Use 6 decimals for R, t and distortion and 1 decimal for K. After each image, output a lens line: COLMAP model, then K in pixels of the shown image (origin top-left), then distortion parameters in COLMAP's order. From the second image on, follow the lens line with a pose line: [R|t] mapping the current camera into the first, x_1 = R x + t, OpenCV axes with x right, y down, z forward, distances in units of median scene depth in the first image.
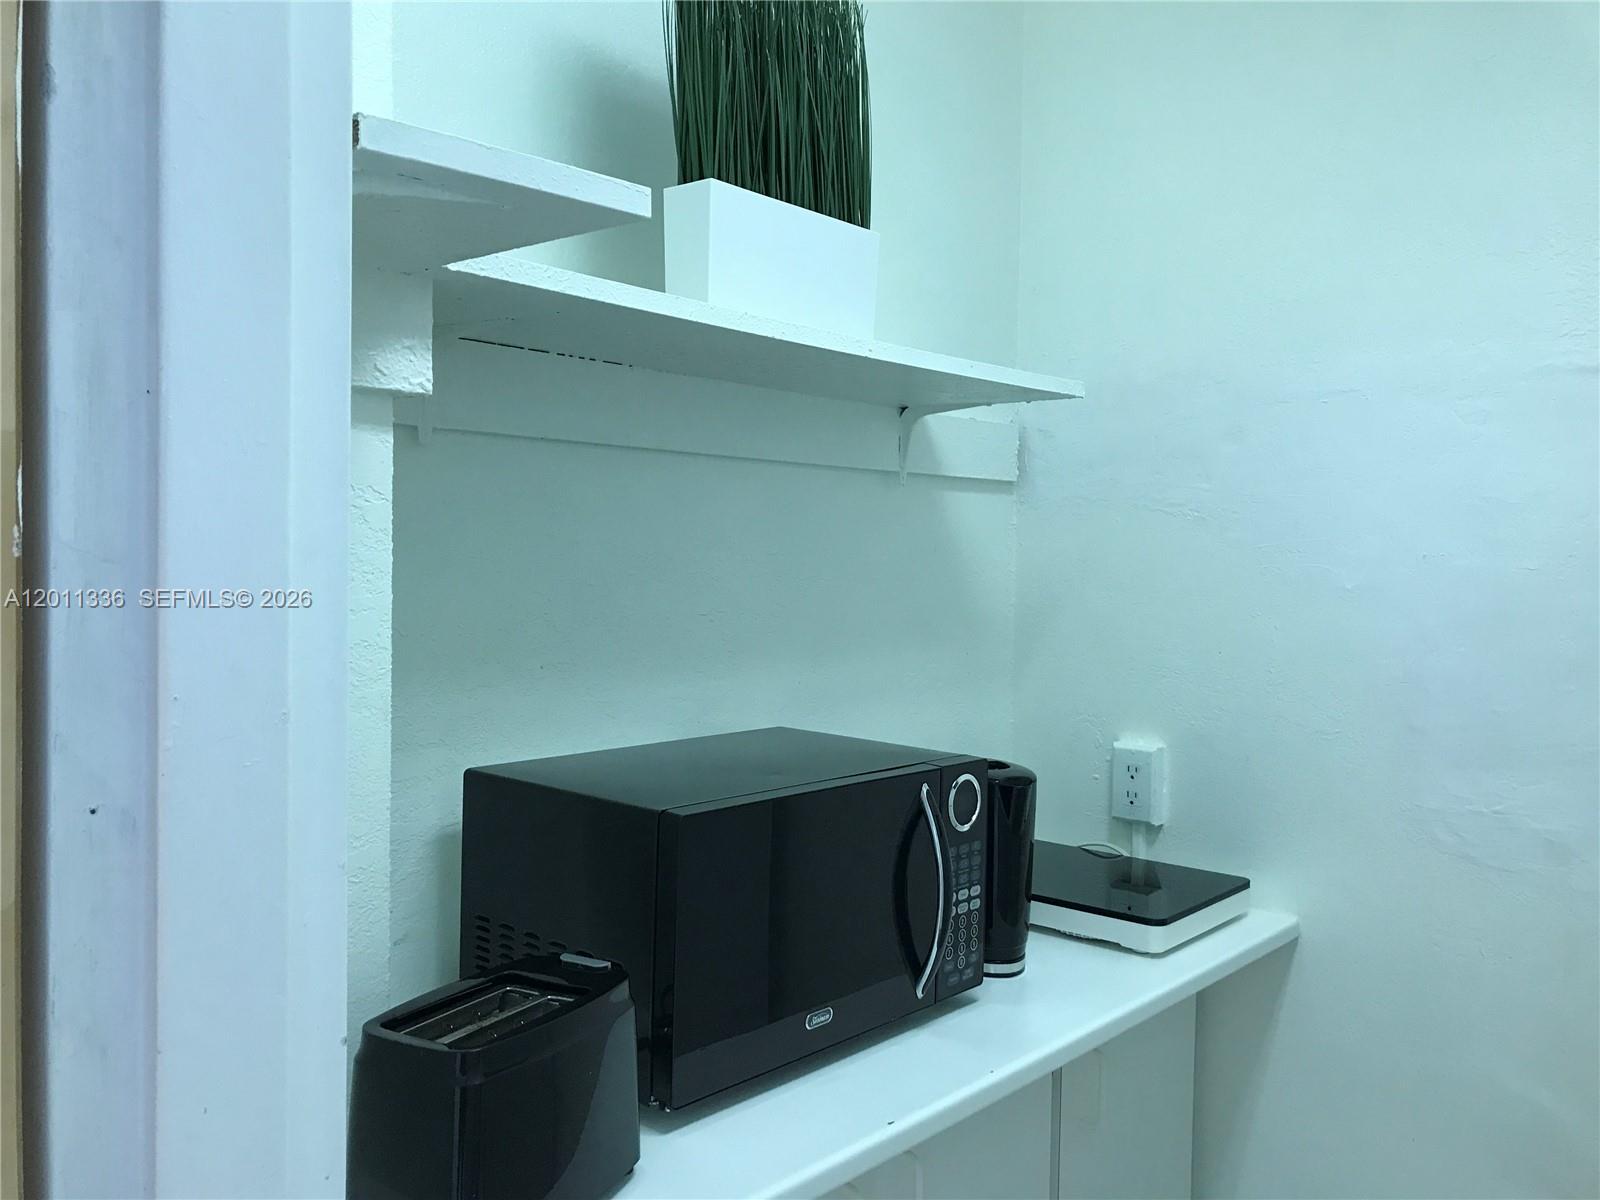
lens RADIAL K [[1311.3, 0, 795.8], [0, 1311.3, 594.3], [0, 0, 1]] dist [0.038100, -0.058068]
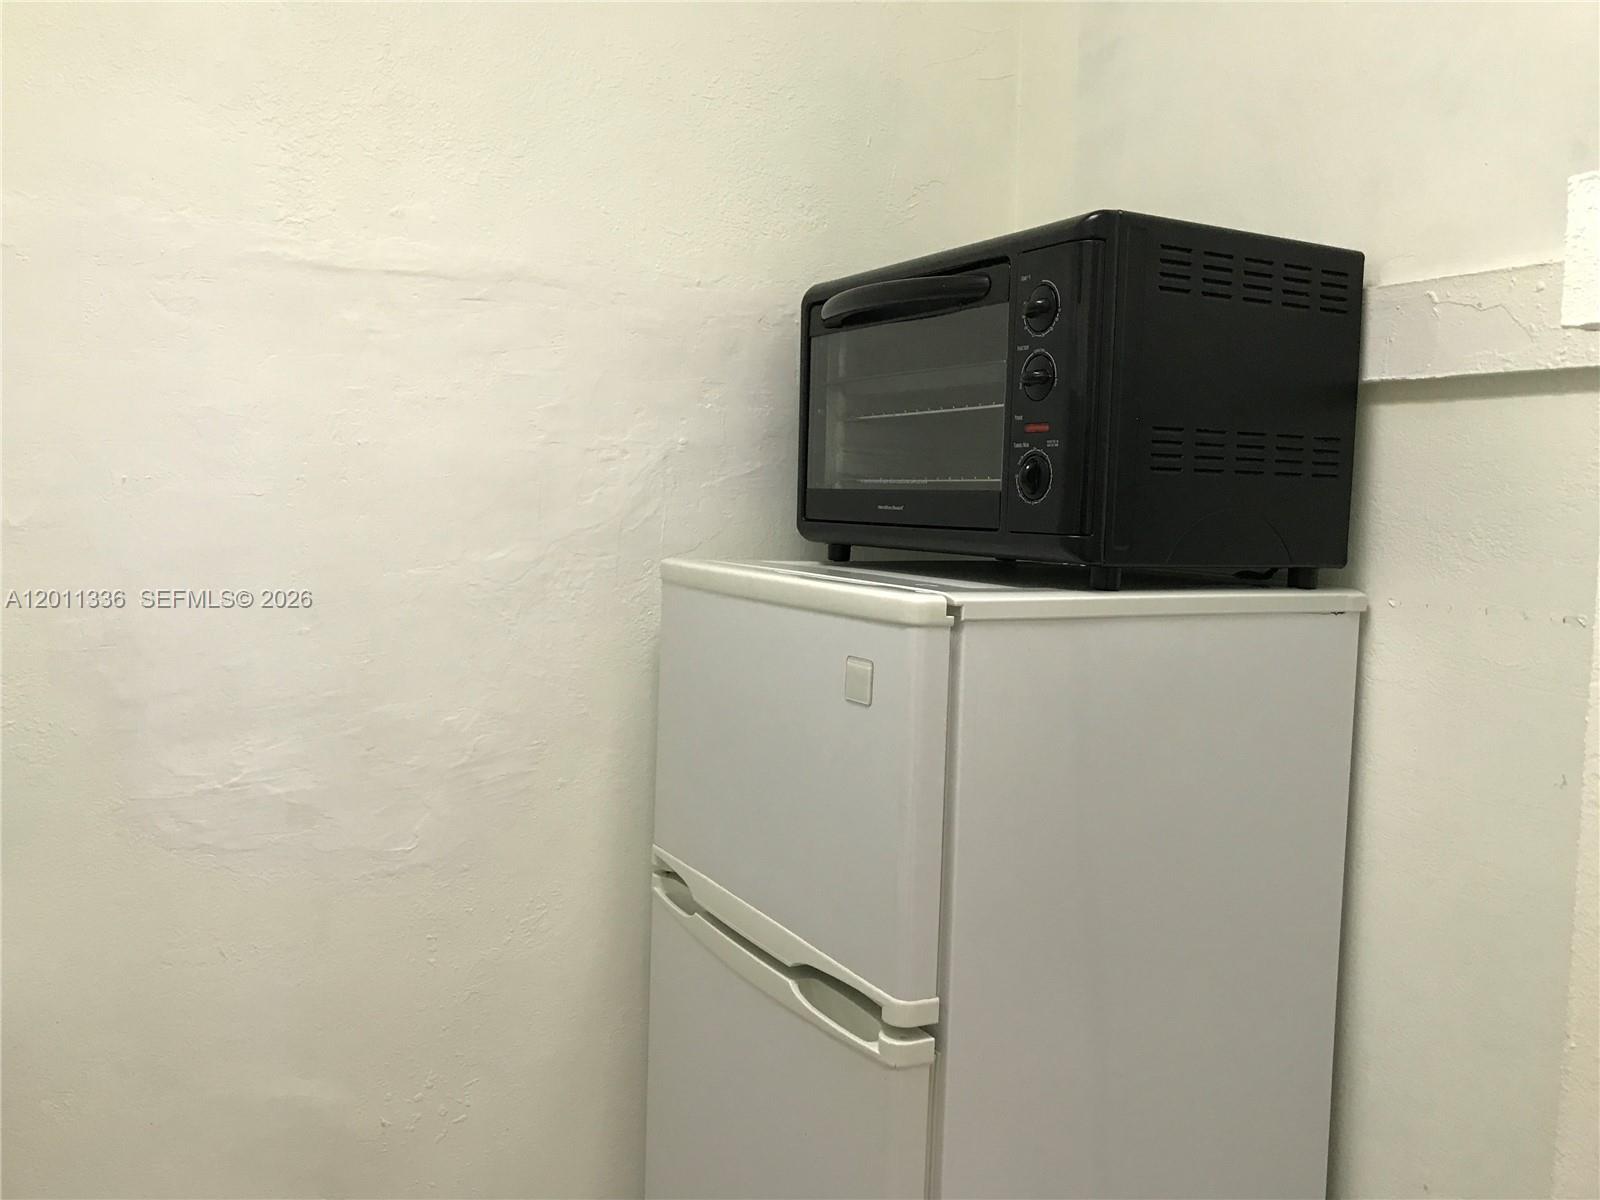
lens RADIAL K [[1311.3, 0, 812.3], [0, 1311.3, 583.8], [0, 0, 1]] dist [0.038100, -0.058068]
pose [[0.355150, -0.092164, 0.930255, -0.105377], [0.019718, 0.995645, 0.091115, -0.031219], [-0.934601, -0.014017, 0.355421, 0.356266]]
